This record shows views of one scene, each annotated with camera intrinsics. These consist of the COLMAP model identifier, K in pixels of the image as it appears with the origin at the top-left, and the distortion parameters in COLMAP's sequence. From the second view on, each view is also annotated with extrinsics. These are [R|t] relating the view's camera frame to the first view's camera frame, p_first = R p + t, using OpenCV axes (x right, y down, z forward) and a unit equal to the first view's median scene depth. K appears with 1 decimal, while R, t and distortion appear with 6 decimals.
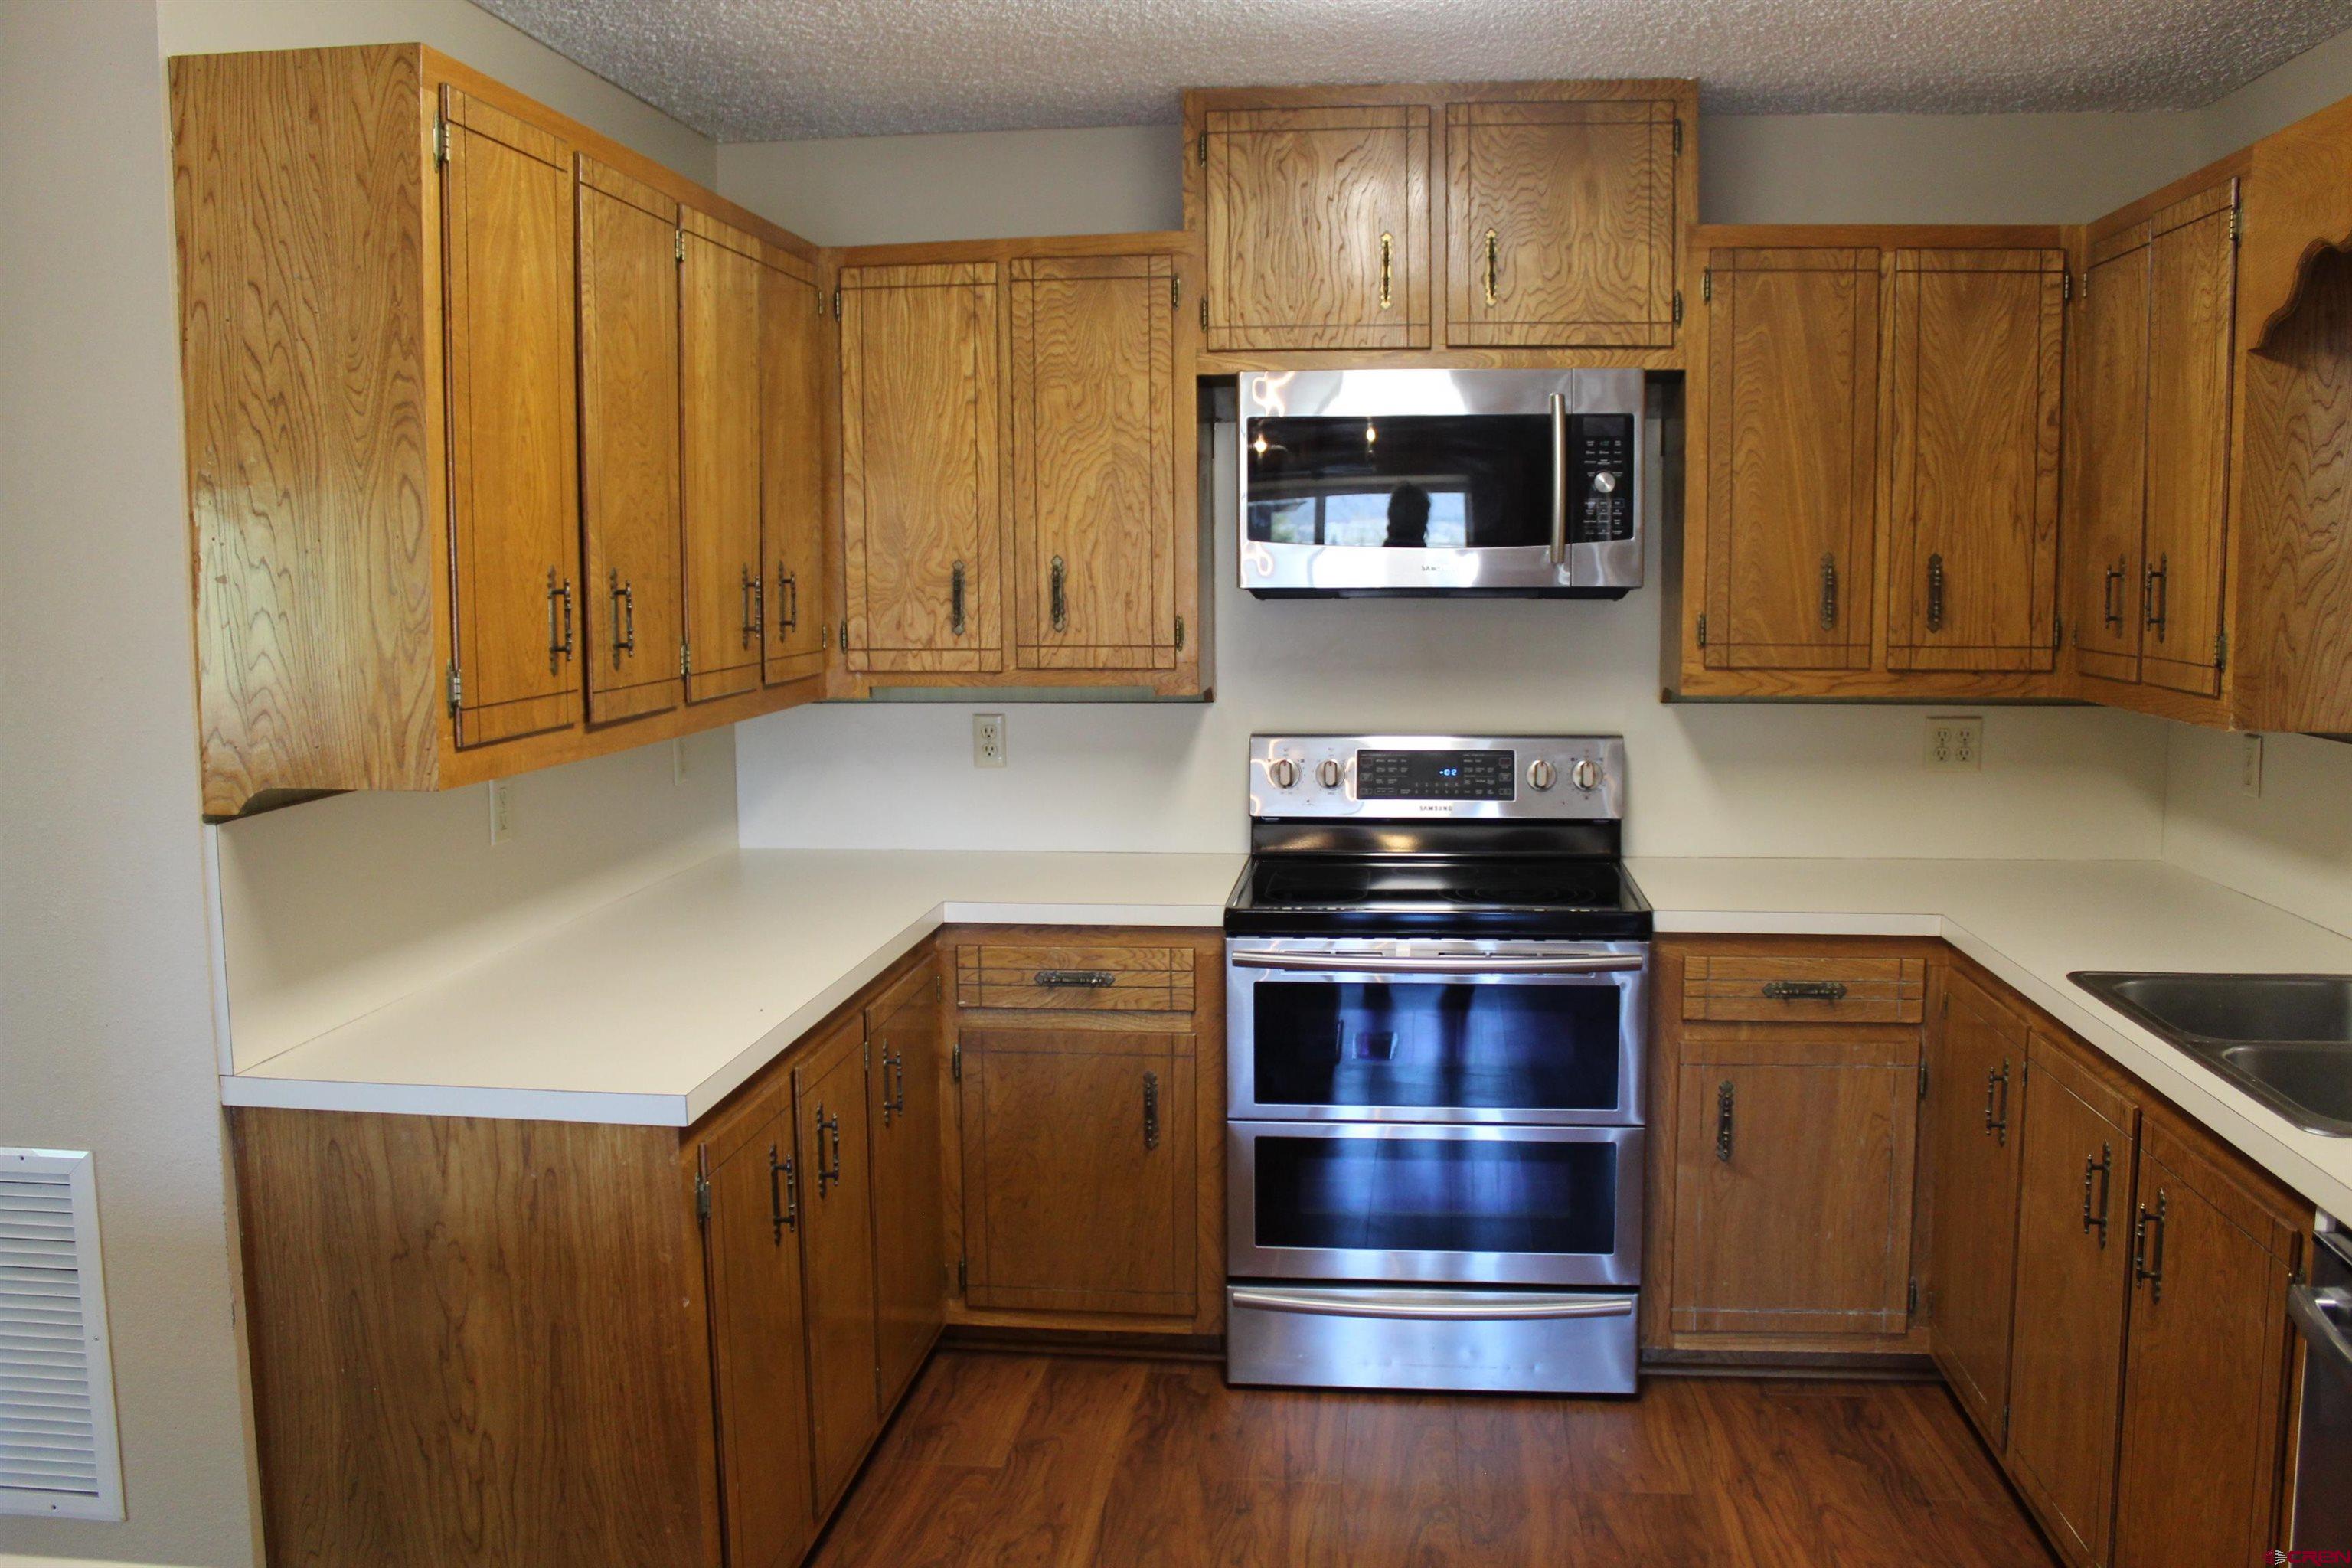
lens RADIAL K [[1926.5, 0, 1176.0], [0, 1926.5, 784.0], [0, 0, 1]] dist [-0.171417, 0.137409]
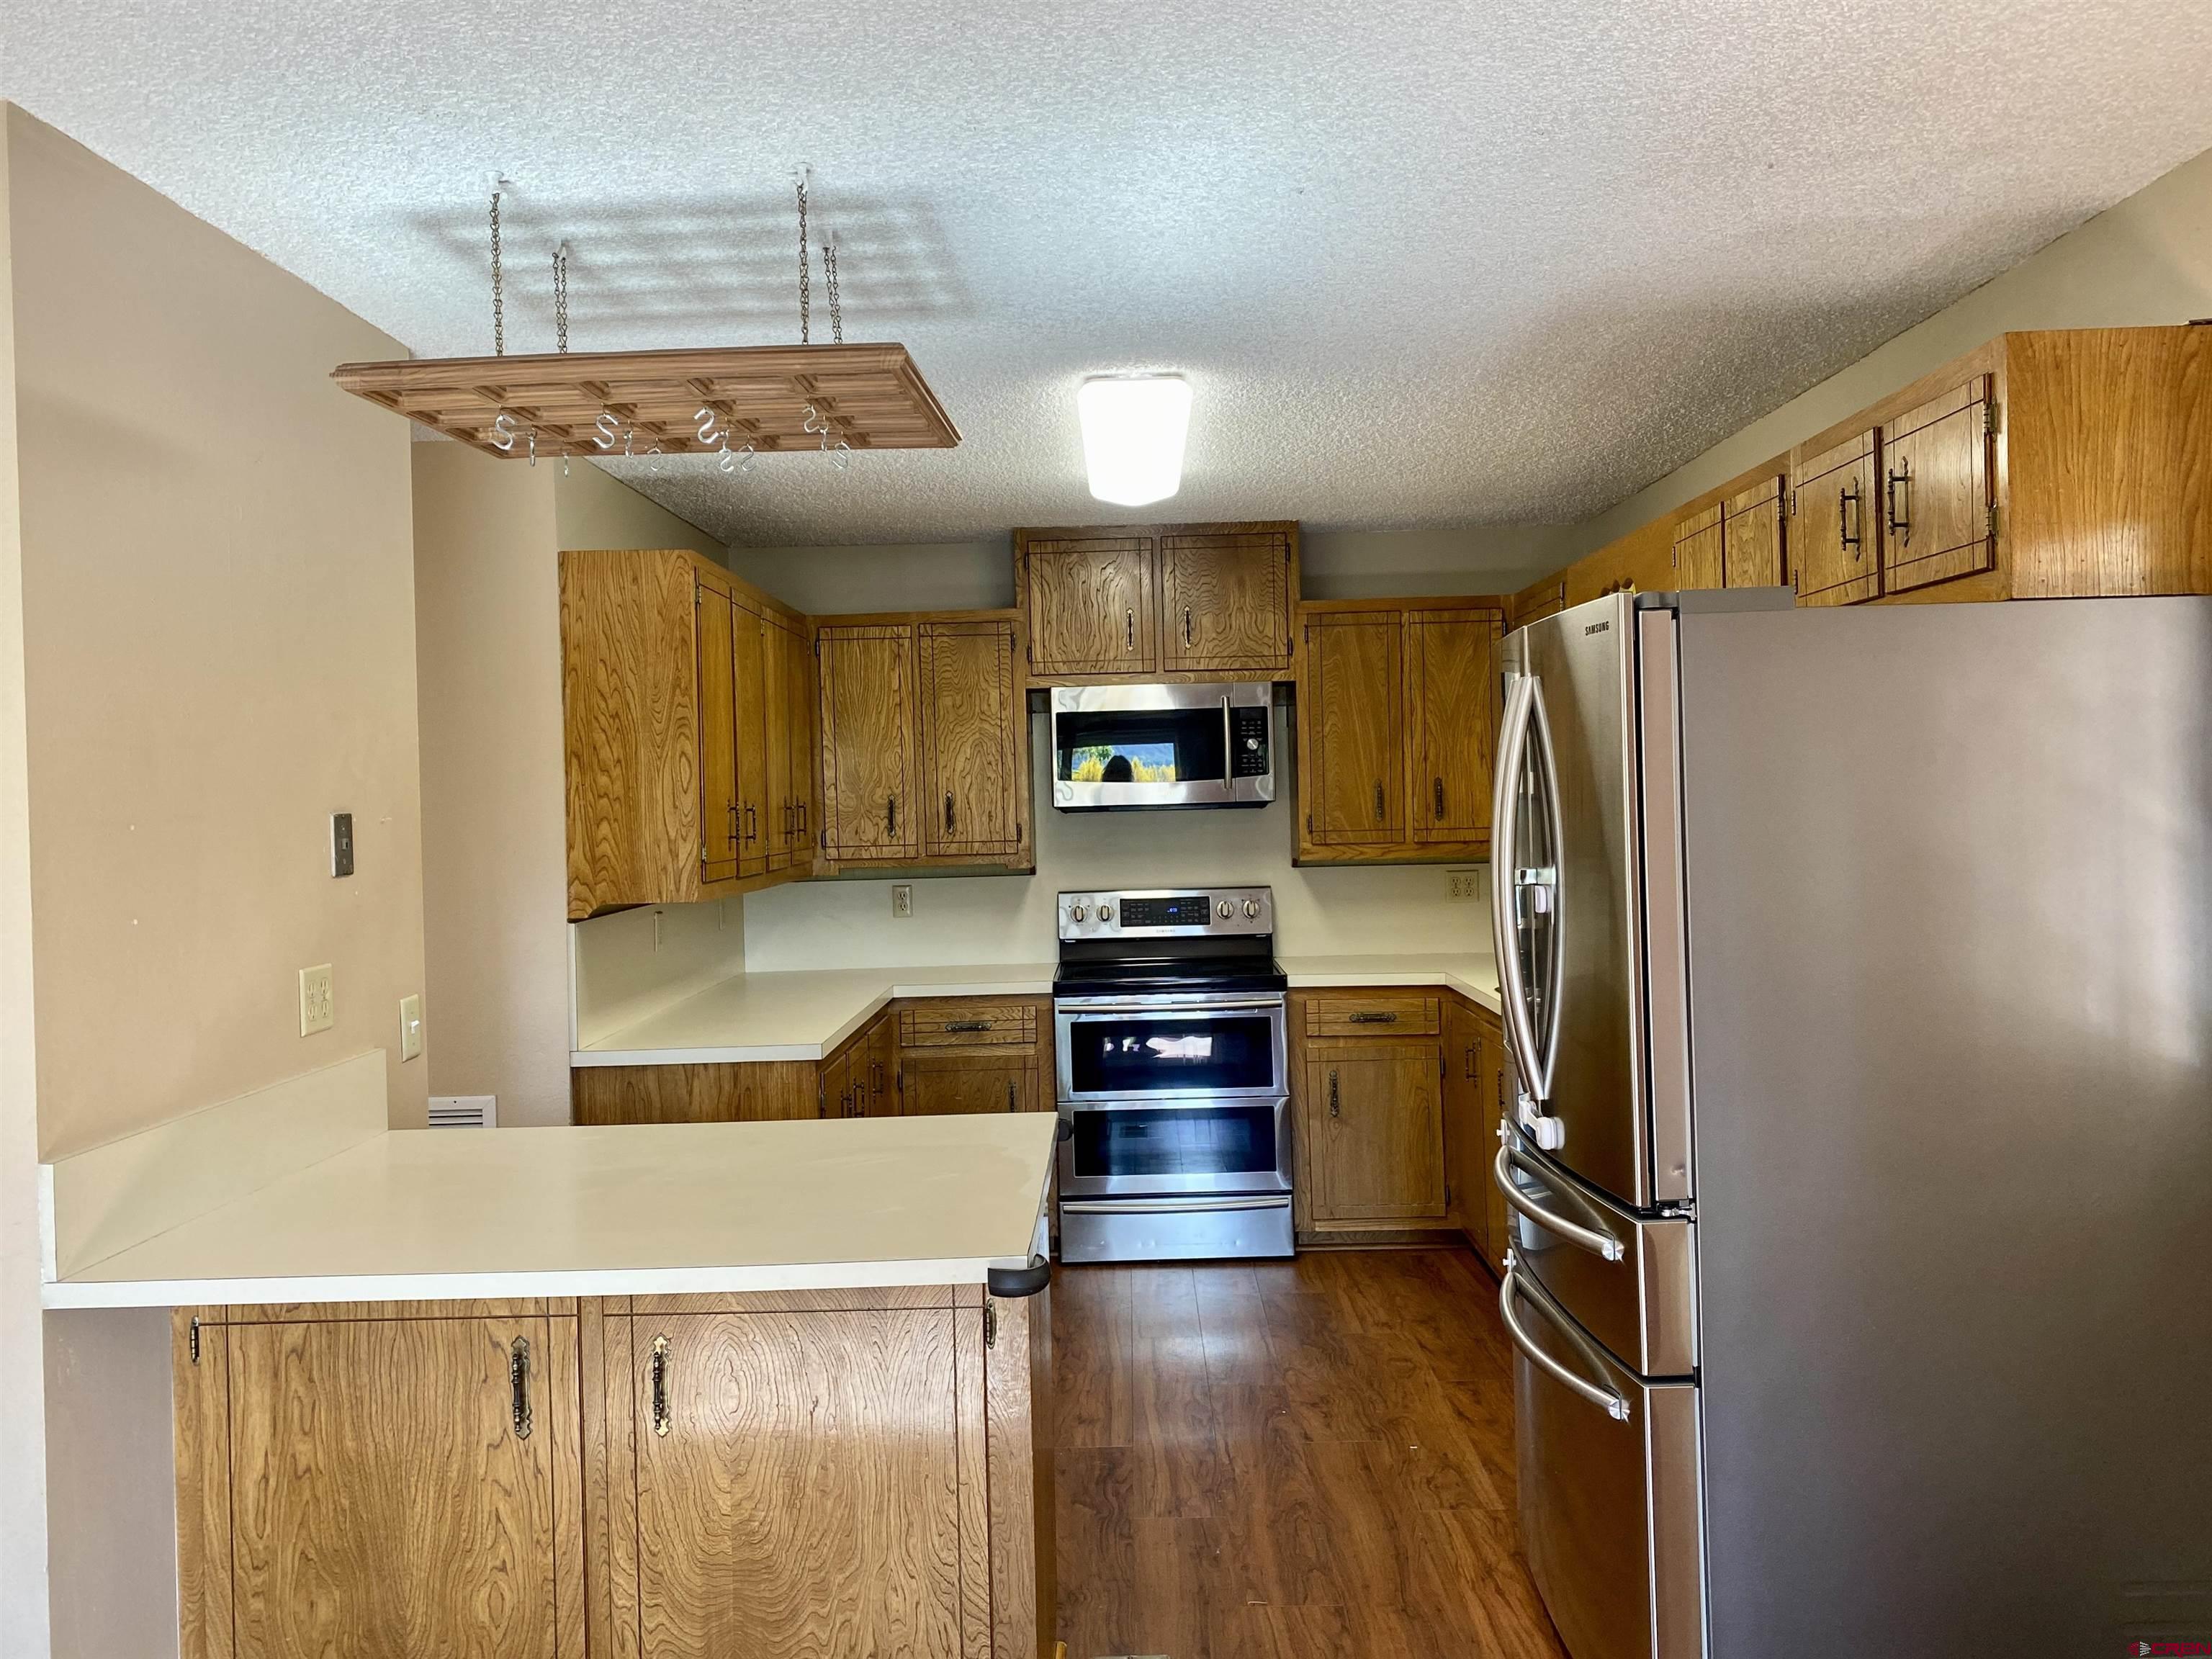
lens RADIAL K [[1741.6, 0, 1106.0], [0, 1741.6, 829.5], [0, 0, 1]] dist [0.000537, -0.000084]
pose [[0.993886, -0.021475, 0.108306, -0.096366], [0.032363, 0.994481, -0.099801, 0.084402], [-0.105565, 0.102696, 0.989095, -0.622210]]
